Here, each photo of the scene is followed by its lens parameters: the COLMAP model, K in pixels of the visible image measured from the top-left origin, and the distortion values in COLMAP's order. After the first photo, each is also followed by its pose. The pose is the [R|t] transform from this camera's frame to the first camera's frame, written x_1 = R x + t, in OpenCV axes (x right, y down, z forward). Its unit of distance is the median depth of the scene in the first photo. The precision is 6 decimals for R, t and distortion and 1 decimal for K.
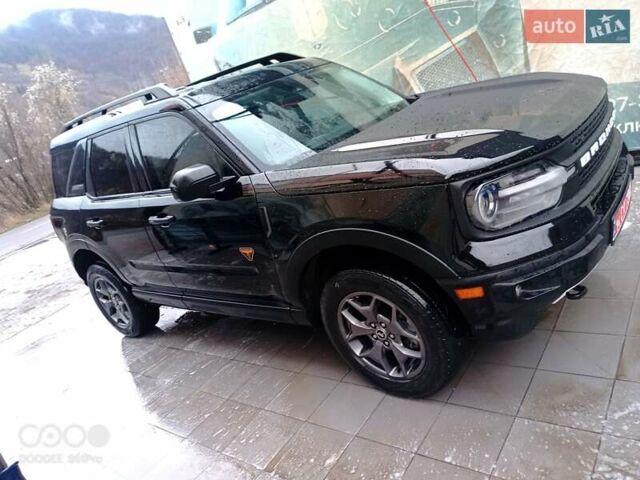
lens RADIAL K [[493.9, 0, 303.8], [0, 493.9, 239.1], [0, 0, 1]] dist [0.006248, 0.003510]
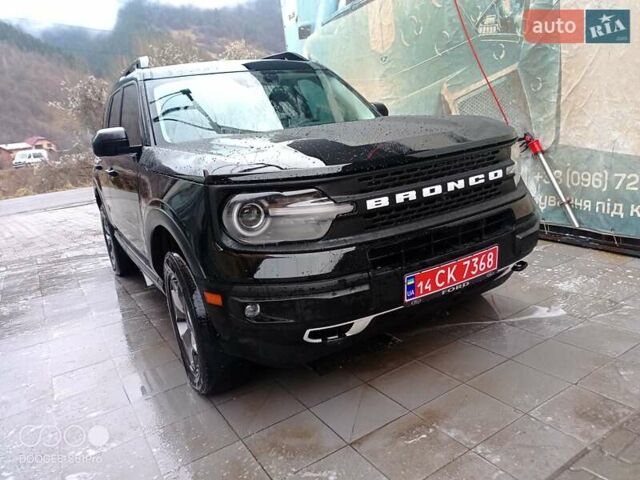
lens RADIAL K [[479.1, 0, 320.0], [0, 479.1, 240.0], [0, 0, 1]] dist [0.005338, 0.005419]
pose [[0.920206, 0.280969, -0.272539, 0.338933], [-0.282214, 0.958695, 0.035476, -0.044233], [0.271249, 0.044269, 0.961491, 0.057485]]
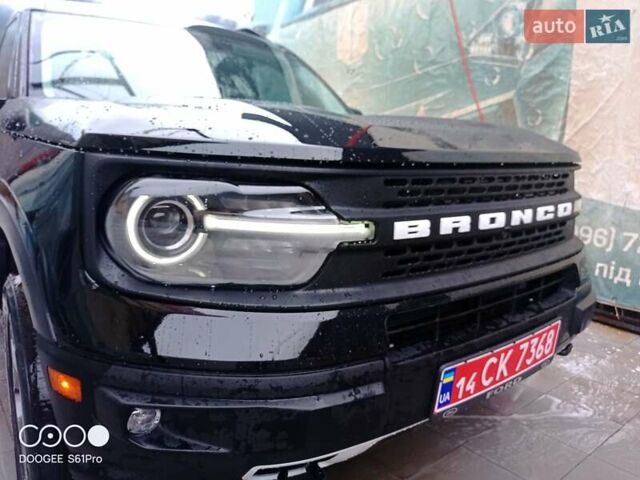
lens RADIAL K [[479.1, 0, 320.0], [0, 479.1, 240.0], [0, 0, 1]] dist [0.005338, 0.005419]
pose [[0.917192, 0.370904, -0.145563, 0.258853], [-0.384350, 0.919902, -0.077819, -0.036094], [0.105041, 0.127322, 0.986284, 0.241730]]
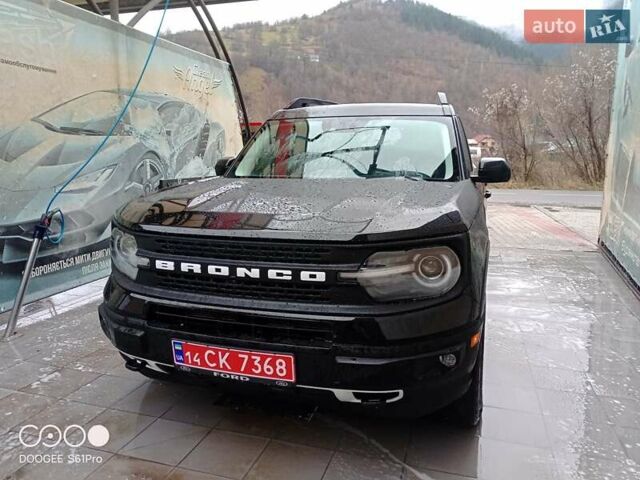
lens RADIAL K [[479.1, 0, 320.0], [0, 479.1, 240.0], [0, 0, 1]] dist [0.005338, 0.005419]
pose [[0.336363, 0.467752, -0.817354, 0.668175], [-0.401724, 0.856264, 0.324699, -0.298060], [0.851750, 0.219134, 0.475923, 0.368171]]
